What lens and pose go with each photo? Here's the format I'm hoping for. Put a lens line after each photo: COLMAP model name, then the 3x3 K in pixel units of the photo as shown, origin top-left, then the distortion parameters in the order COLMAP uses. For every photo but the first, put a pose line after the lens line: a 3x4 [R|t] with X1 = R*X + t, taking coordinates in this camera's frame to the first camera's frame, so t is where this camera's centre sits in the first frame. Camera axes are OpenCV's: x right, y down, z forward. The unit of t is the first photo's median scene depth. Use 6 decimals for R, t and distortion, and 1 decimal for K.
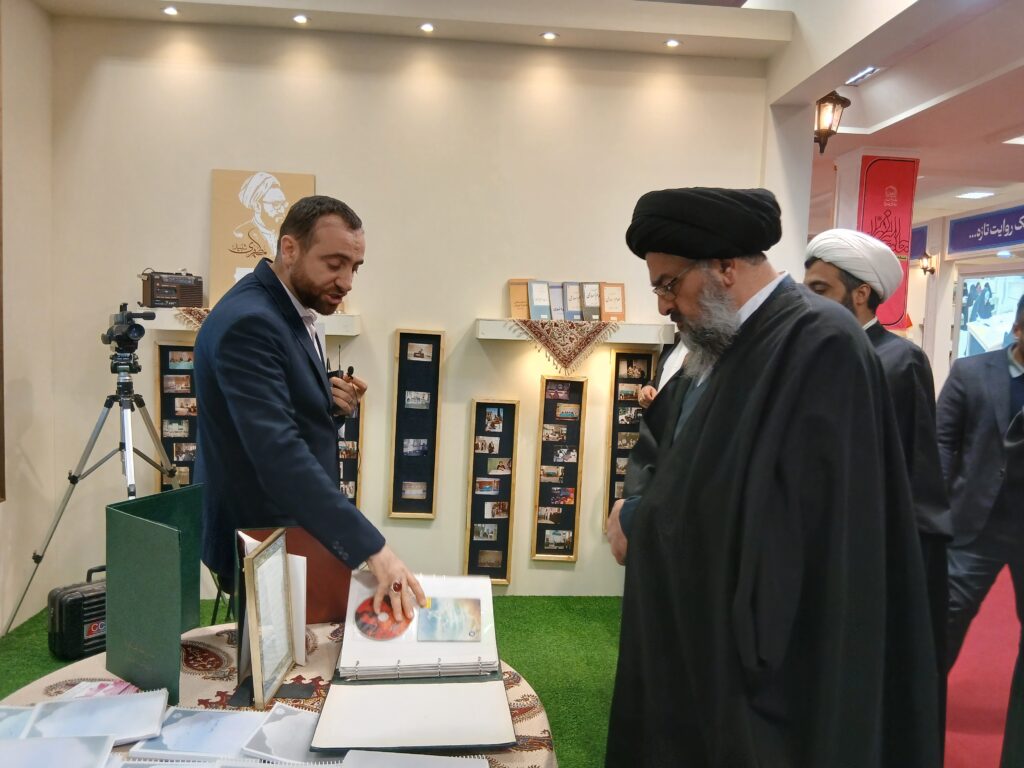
lens RADIAL K [[765.4, 0, 512.0], [0, 765.4, 384.0], [0, 0, 1]] dist [0.085670, -0.139233]
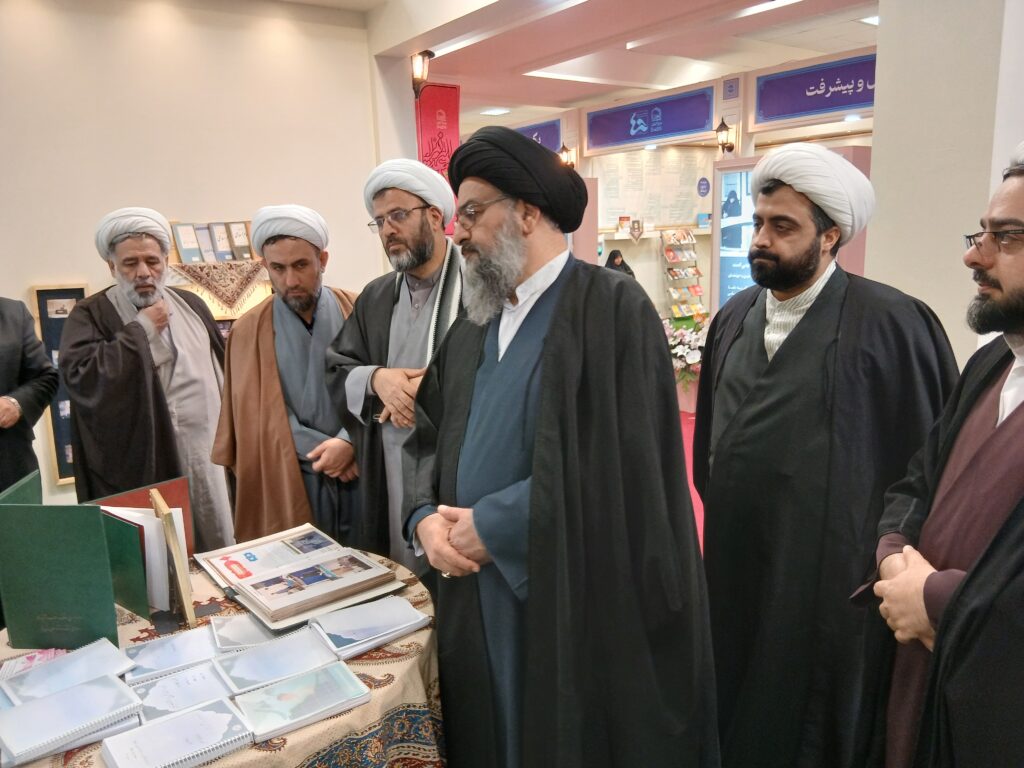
lens RADIAL K [[765.4, 0, 512.0], [0, 765.4, 384.0], [0, 0, 1]] dist [0.085670, -0.139233]
pose [[0.842994, -0.165961, 0.511681, -0.156743], [0.104952, 0.983681, 0.146142, -0.031379], [-0.527584, -0.069495, 0.846655, -0.099768]]
